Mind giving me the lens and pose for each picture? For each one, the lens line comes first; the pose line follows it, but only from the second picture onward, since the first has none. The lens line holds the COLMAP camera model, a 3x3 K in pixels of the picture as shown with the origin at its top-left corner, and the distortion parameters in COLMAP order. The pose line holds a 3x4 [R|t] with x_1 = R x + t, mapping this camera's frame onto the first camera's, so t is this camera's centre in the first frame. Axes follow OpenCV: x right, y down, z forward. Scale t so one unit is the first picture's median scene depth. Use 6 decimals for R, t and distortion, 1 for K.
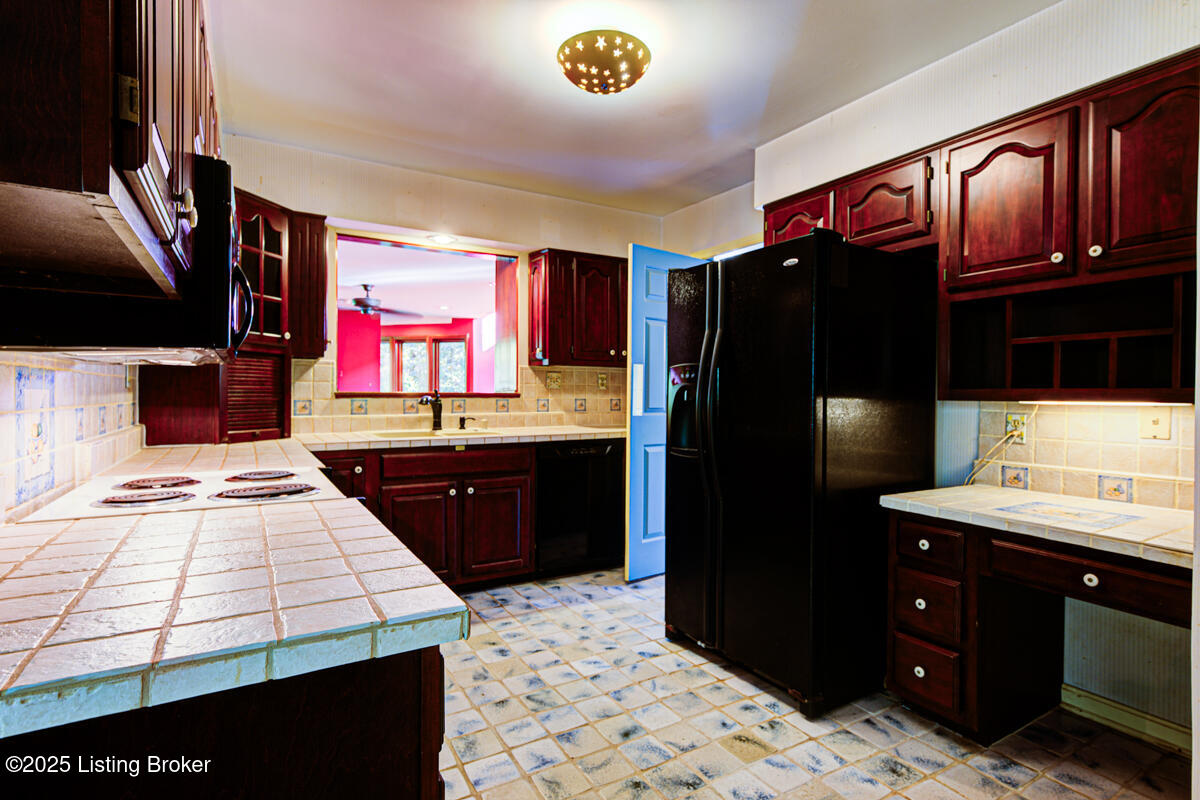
lens RADIAL K [[598.4, 0, 600.0], [0, 598.4, 400.0], [0, 0, 1]] dist [0.012044, -0.000128]
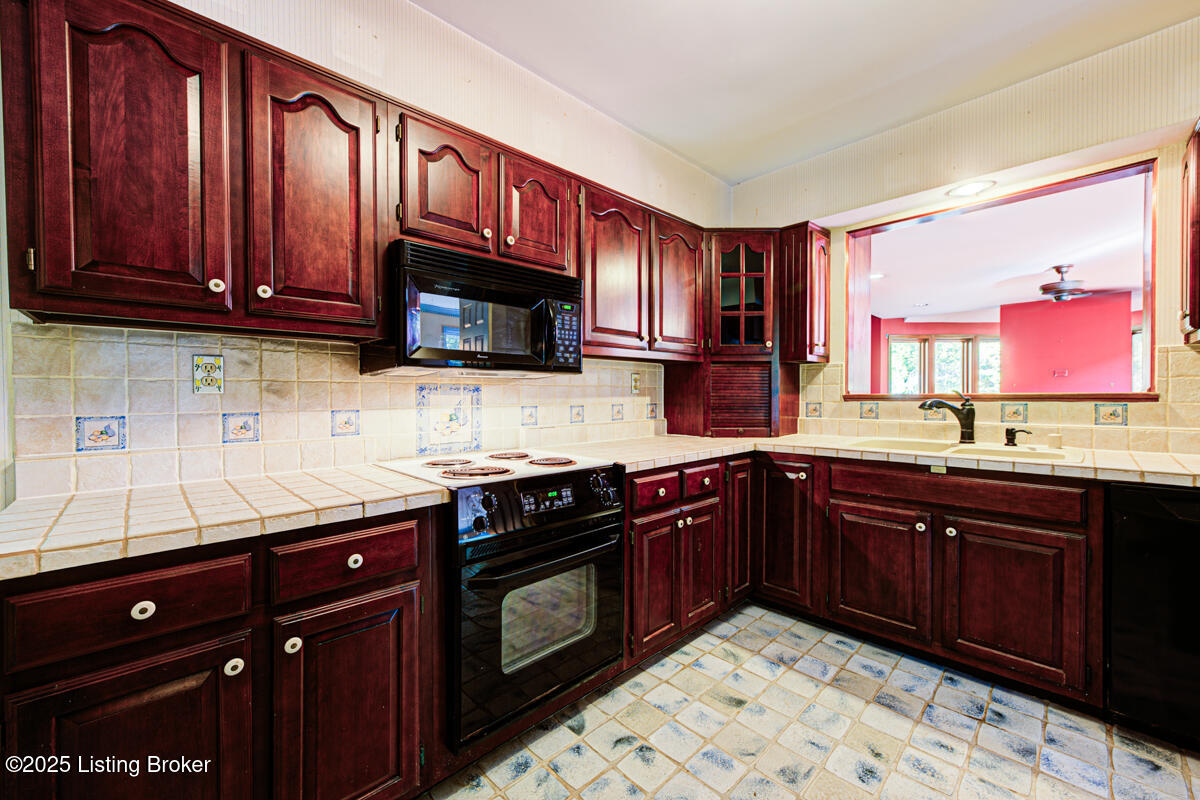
lens RADIAL K [[472.4, 0, 597.5], [0, 472.4, 401.1], [0, 0, 1]] dist [-0.005719, 0.002775]
pose [[0.228063, 0.004834, -0.973634, 0.218103], [-0.005040, 0.999980, 0.003784, -0.003480], [0.973633, 0.004044, 0.228083, 0.437071]]
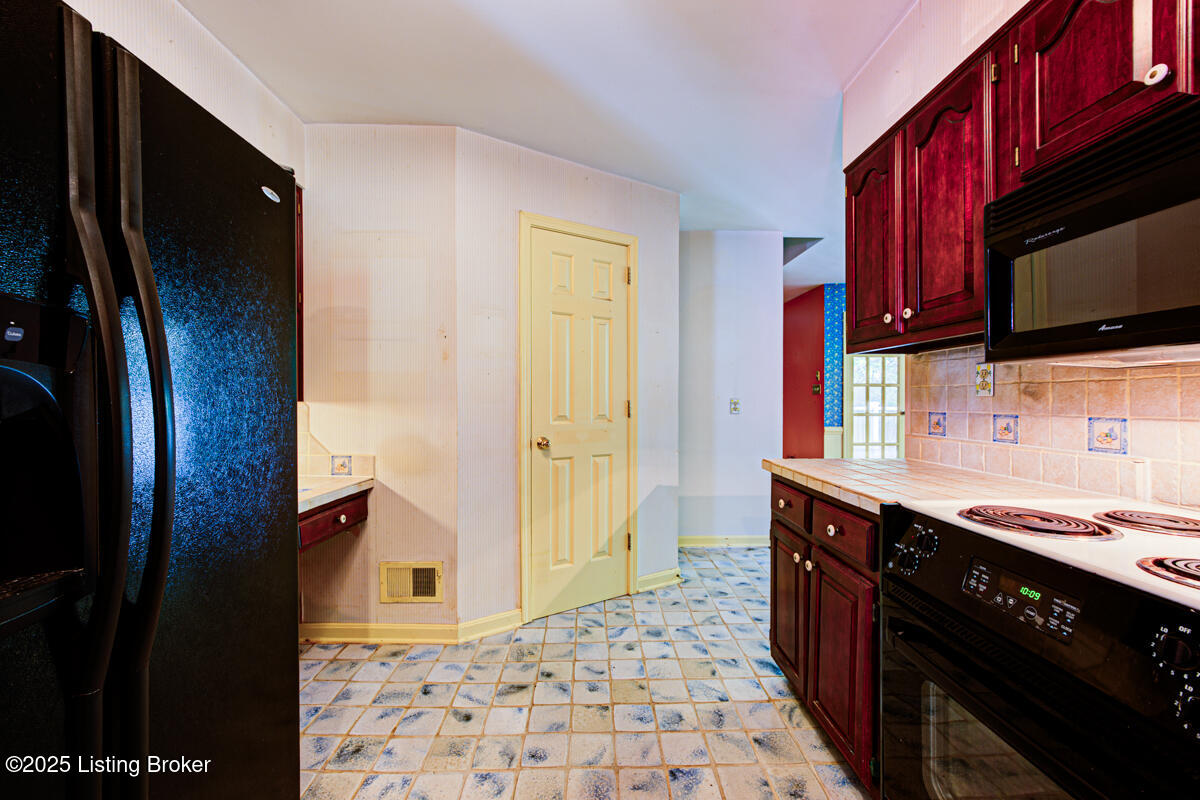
lens RADIAL K [[465.5, 0, 600.1], [0, 465.5, 396.8], [0, 0, 1]] dist [0.000069, 0.000091]
pose [[-0.869375, -0.005969, 0.494116, -0.150610], [-0.003015, 0.999973, 0.006774, -0.008170], [-0.494143, 0.004399, -0.869369, 0.786212]]
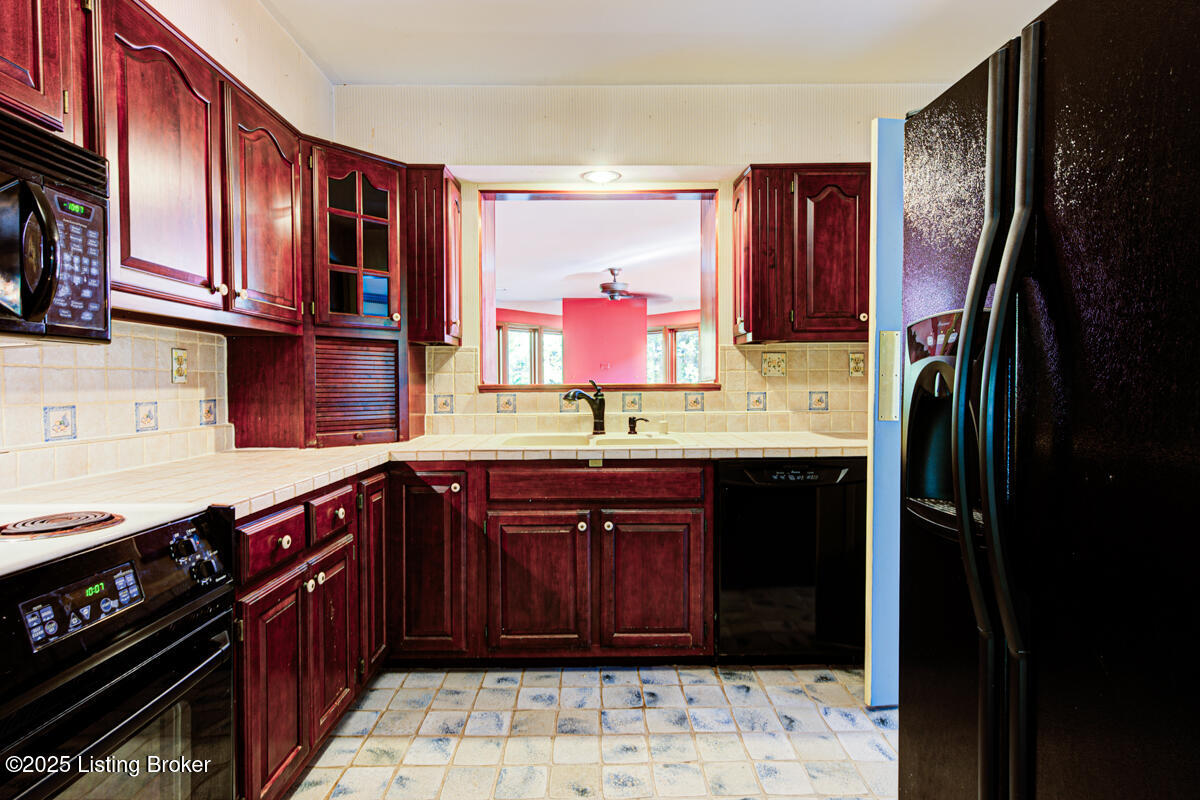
lens RADIAL K [[598.4, 0, 600.0], [0, 598.4, 400.0], [0, 0, 1]] dist [0.012044, -0.000128]
pose [[0.865519, 0.002896, -0.500867, 0.113688], [0.004442, 0.999900, 0.013457, -0.003019], [0.500856, -0.013872, 0.865419, 0.376659]]
